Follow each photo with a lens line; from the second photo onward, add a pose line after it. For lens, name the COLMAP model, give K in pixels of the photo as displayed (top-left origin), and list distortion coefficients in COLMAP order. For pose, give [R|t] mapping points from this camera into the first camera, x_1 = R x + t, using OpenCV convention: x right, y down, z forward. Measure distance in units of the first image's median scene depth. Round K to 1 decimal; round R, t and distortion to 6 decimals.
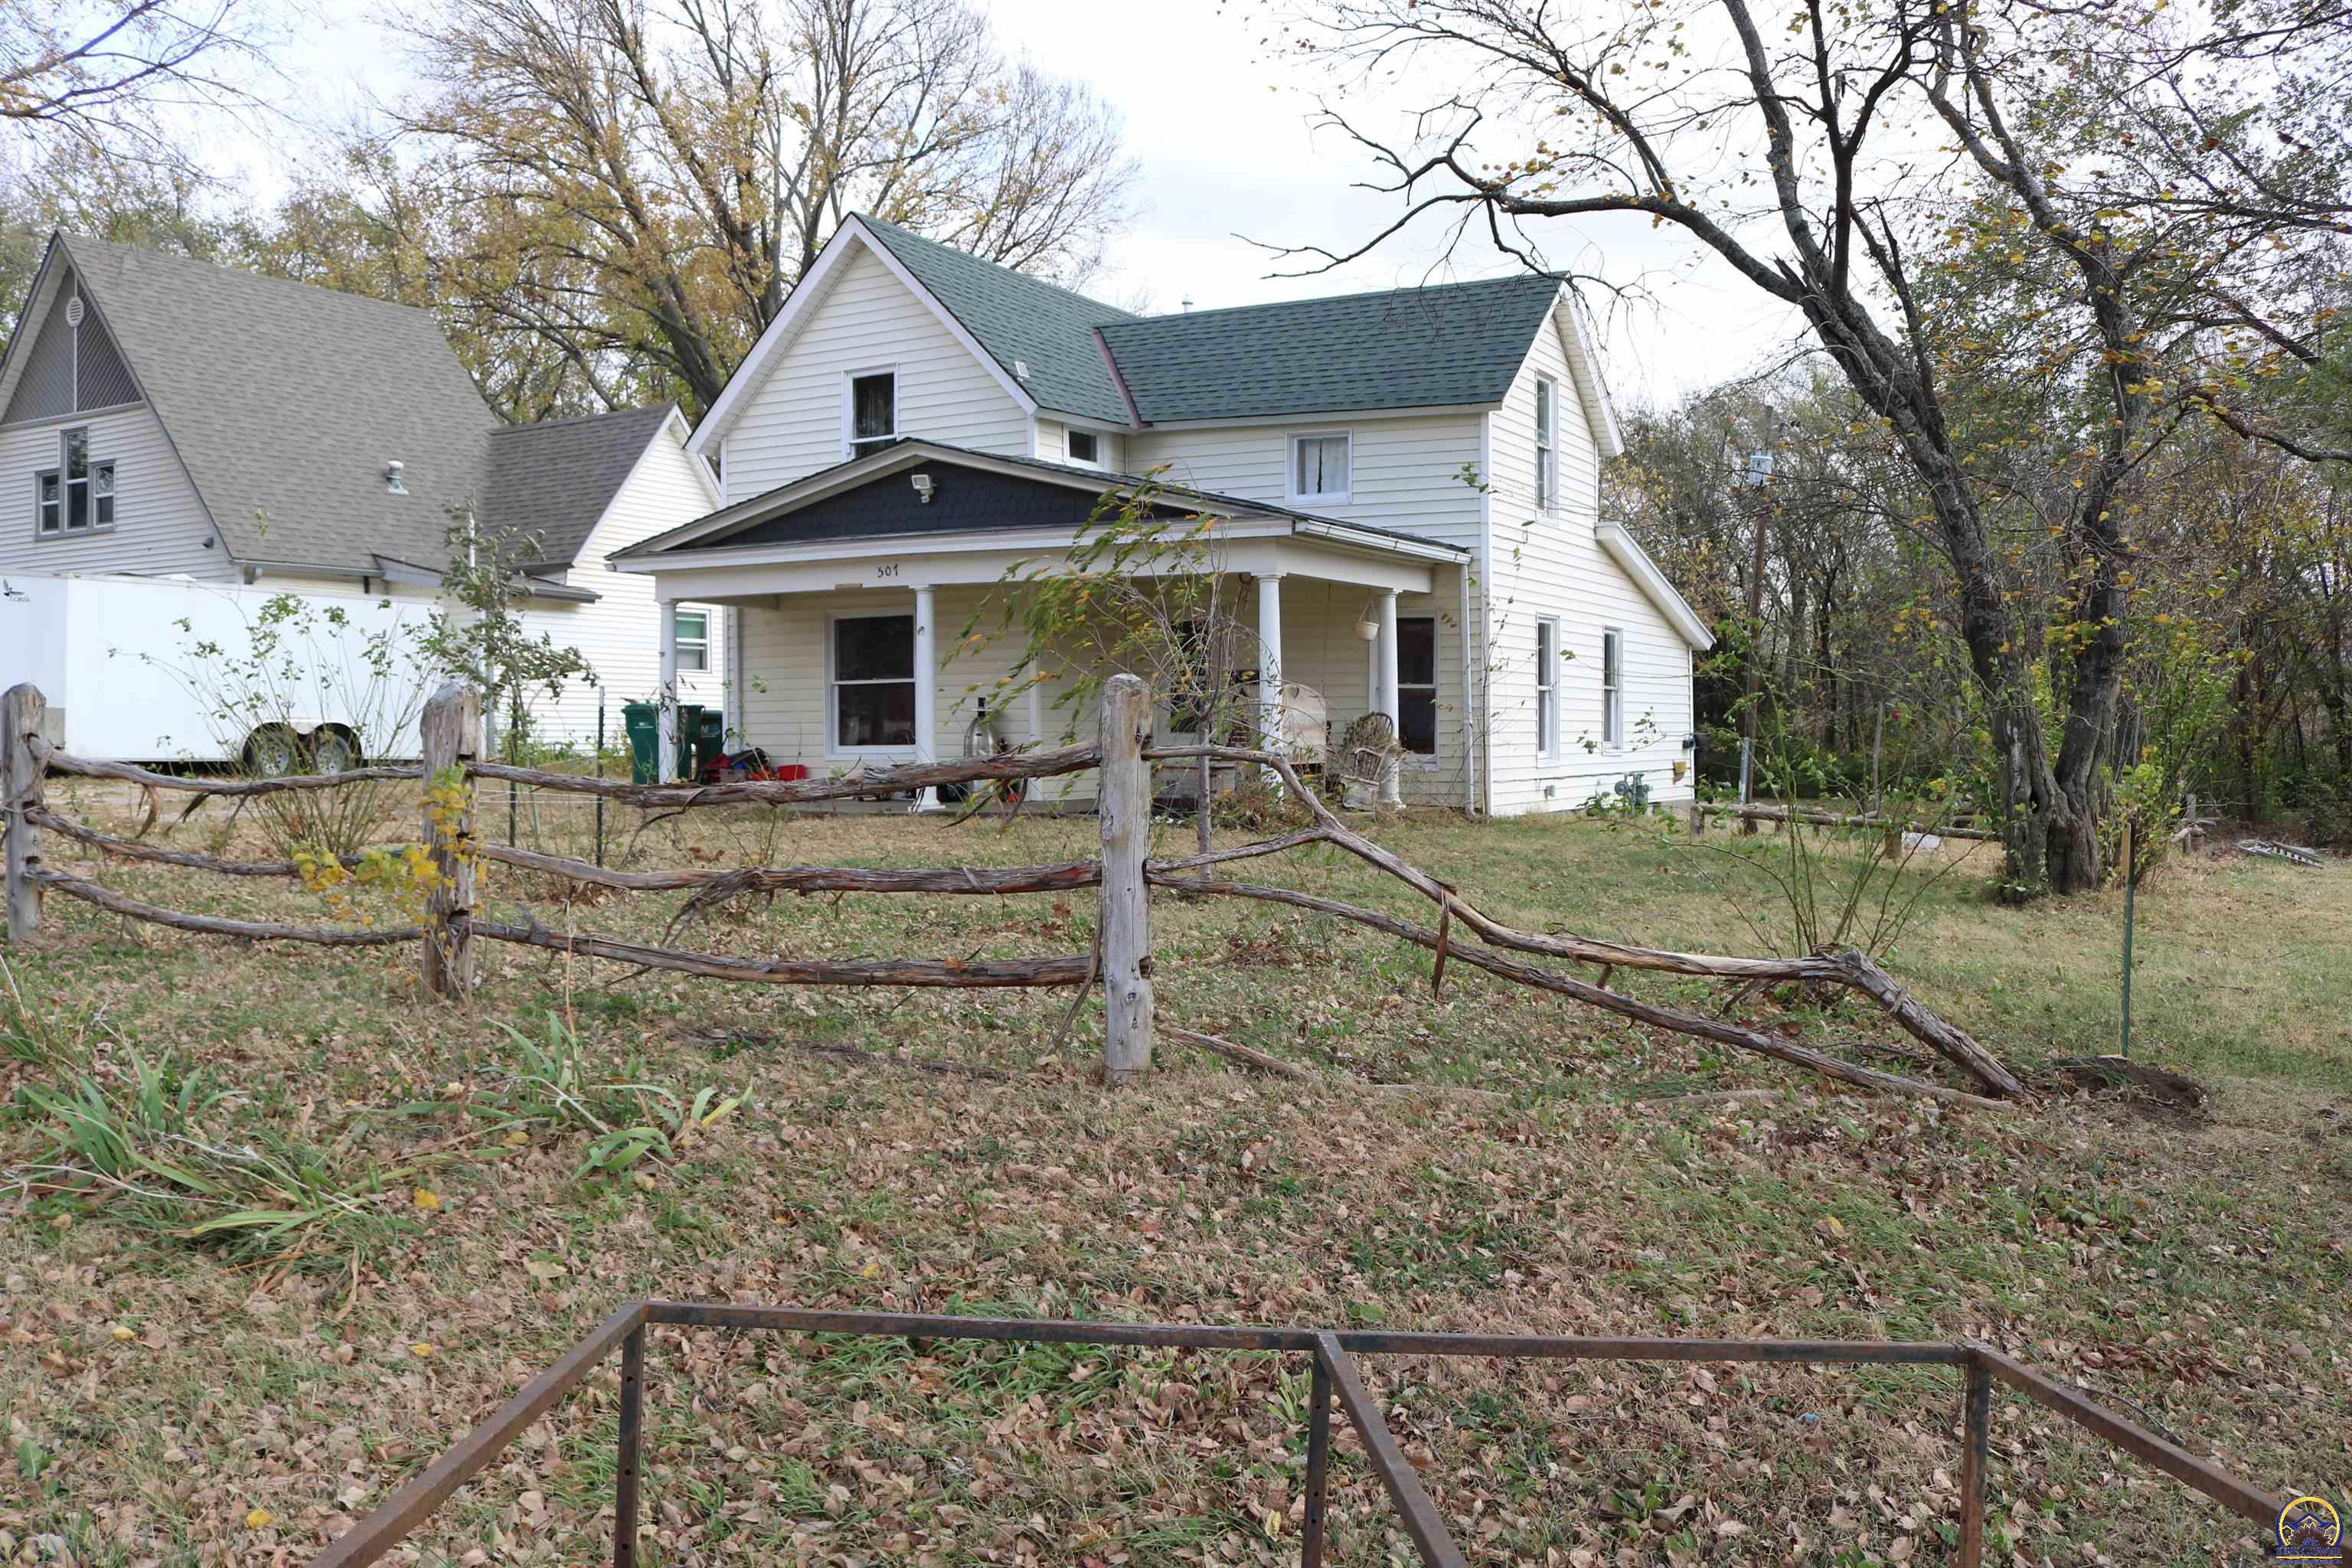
lens RADIAL K [[1952.2, 0, 1176.0], [0, 1952.2, 784.0], [0, 0, 1]] dist [-0.169365, 0.128318]
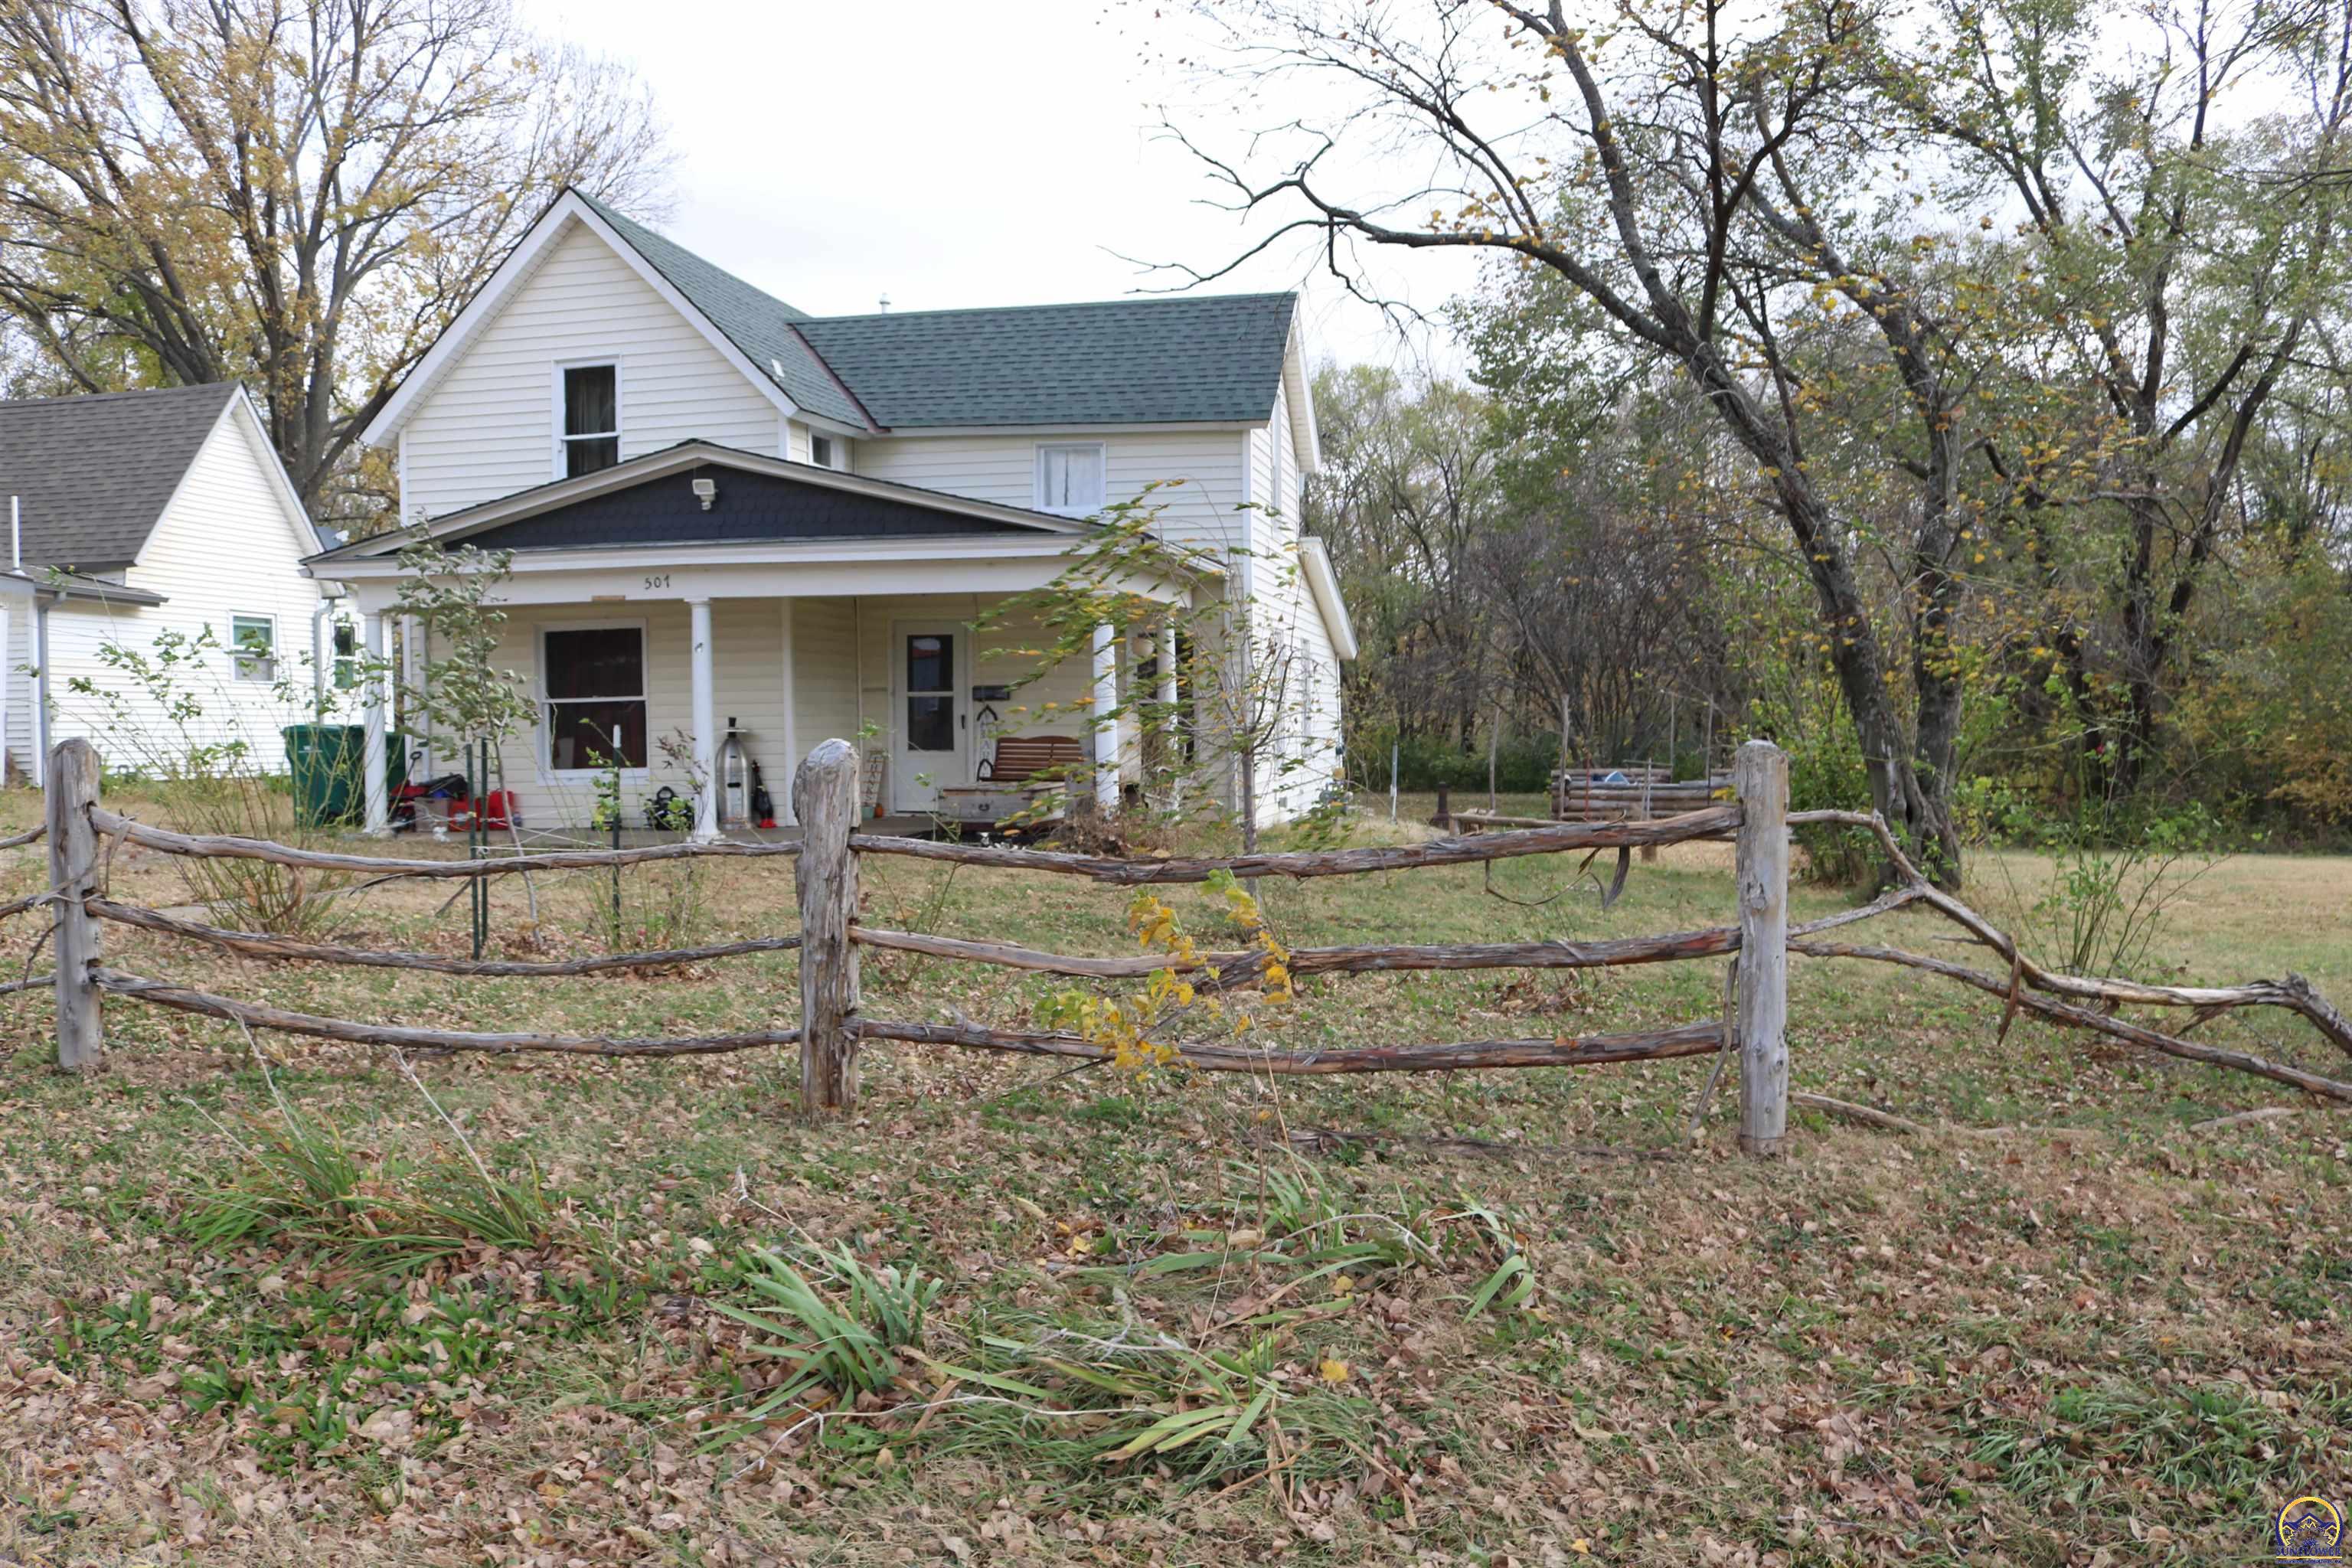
lens RADIAL K [[1952.2, 0, 1176.0], [0, 1952.2, 784.0], [0, 0, 1]] dist [-0.169365, 0.128318]
pose [[0.949268, -0.018052, 0.313949, -0.193094], [0.017111, 0.999837, 0.005754, -0.014135], [-0.314002, -0.000091, 0.949422, 0.050319]]
